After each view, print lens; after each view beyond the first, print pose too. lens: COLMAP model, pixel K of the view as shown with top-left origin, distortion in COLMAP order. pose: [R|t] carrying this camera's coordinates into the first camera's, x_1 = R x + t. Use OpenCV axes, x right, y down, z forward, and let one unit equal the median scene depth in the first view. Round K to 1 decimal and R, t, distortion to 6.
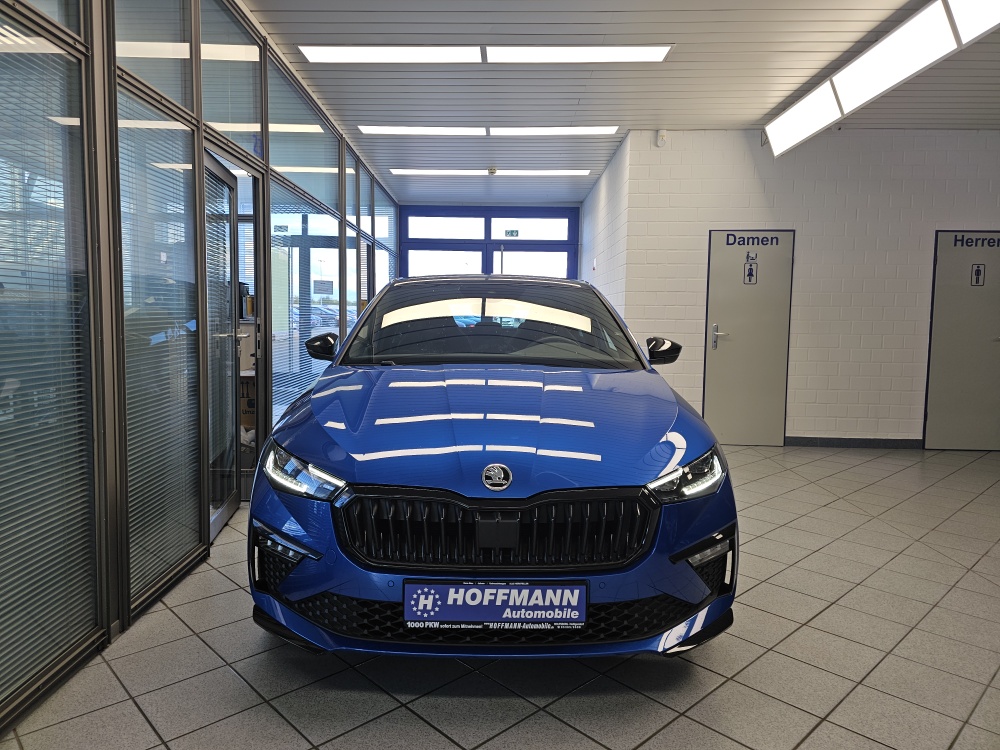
lens RADIAL K [[676.3, 0, 499.4], [0, 676.3, 354.6], [0, 0, 1]] dist [0.059695, -0.071646]
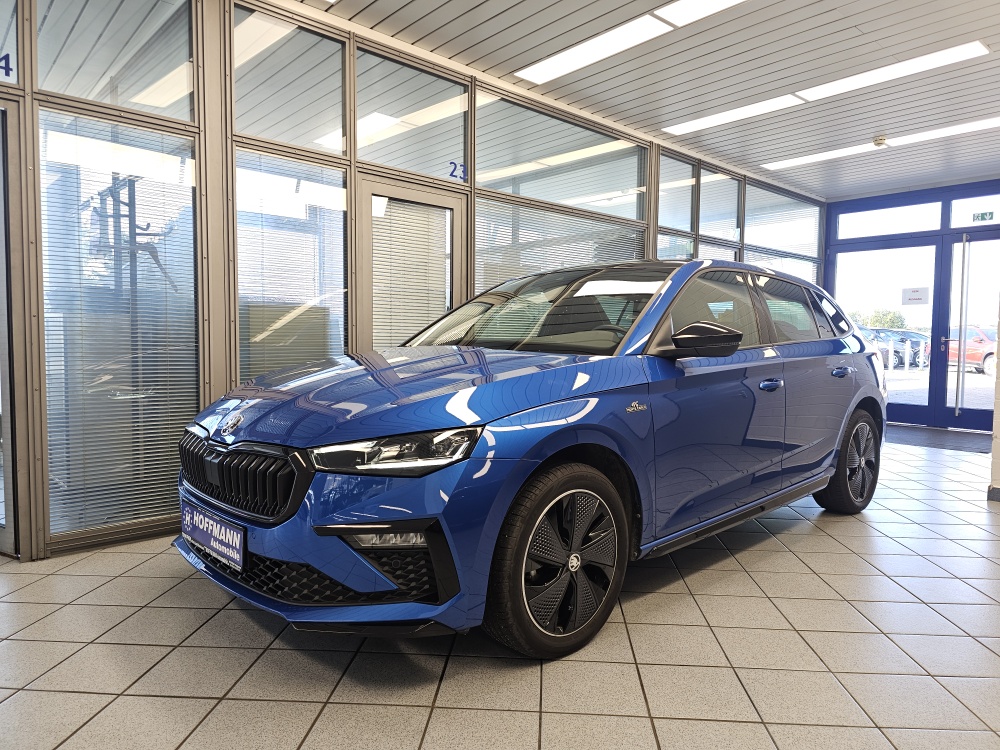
lens RADIAL K [[671.5, 0, 505.4], [0, 671.5, 373.4], [0, 0, 1]] dist [0.069913, -0.070883]
pose [[0.674709, 0.029177, -0.737507, 1.141546], [-0.042386, 0.999101, 0.000749, 0.074921], [0.736866, 0.030755, 0.675339, 0.570050]]
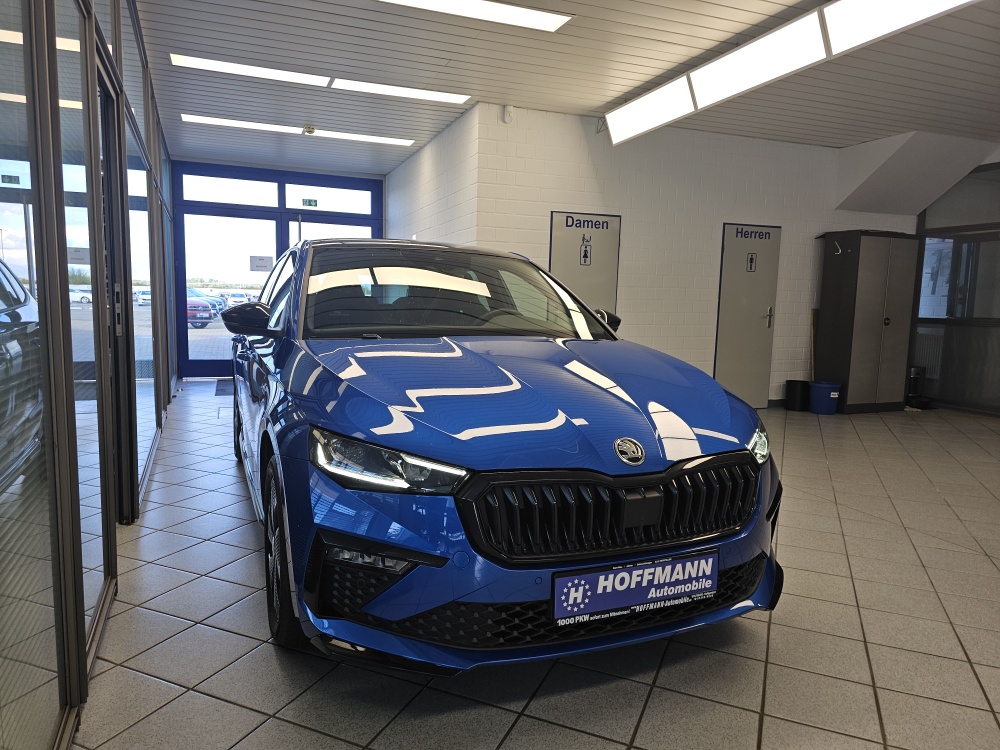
lens RADIAL K [[671.5, 0, 505.4], [0, 671.5, 373.4], [0, 0, 1]] dist [0.069913, -0.070883]
pose [[0.921160, -0.032450, 0.387829, -0.514896], [0.012132, 0.998428, 0.054726, 0.022131], [-0.388995, -0.045706, 0.920105, 0.224939]]
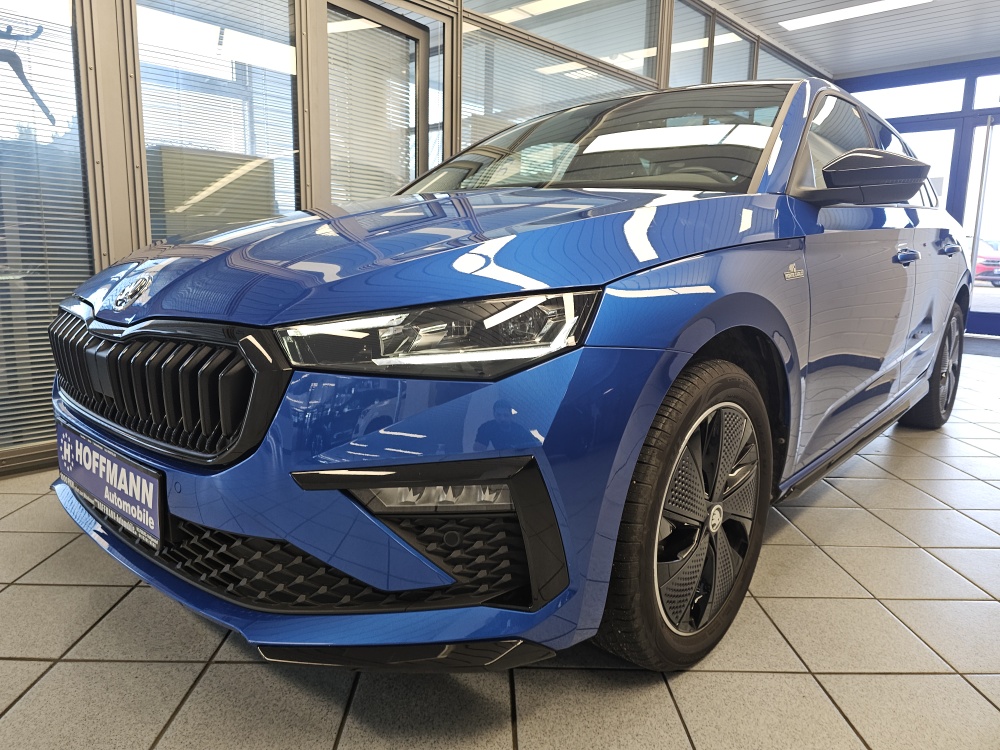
lens RADIAL K [[680.5, 0, 489.7], [0, 680.5, 360.3], [0, 0, 1]] dist [0.051716, -0.048049]
pose [[0.722808, 0.108100, -0.682541, 0.704374], [-0.048239, 0.993173, 0.106212, 0.158925], [0.689363, -0.043846, 0.723088, 0.758677]]
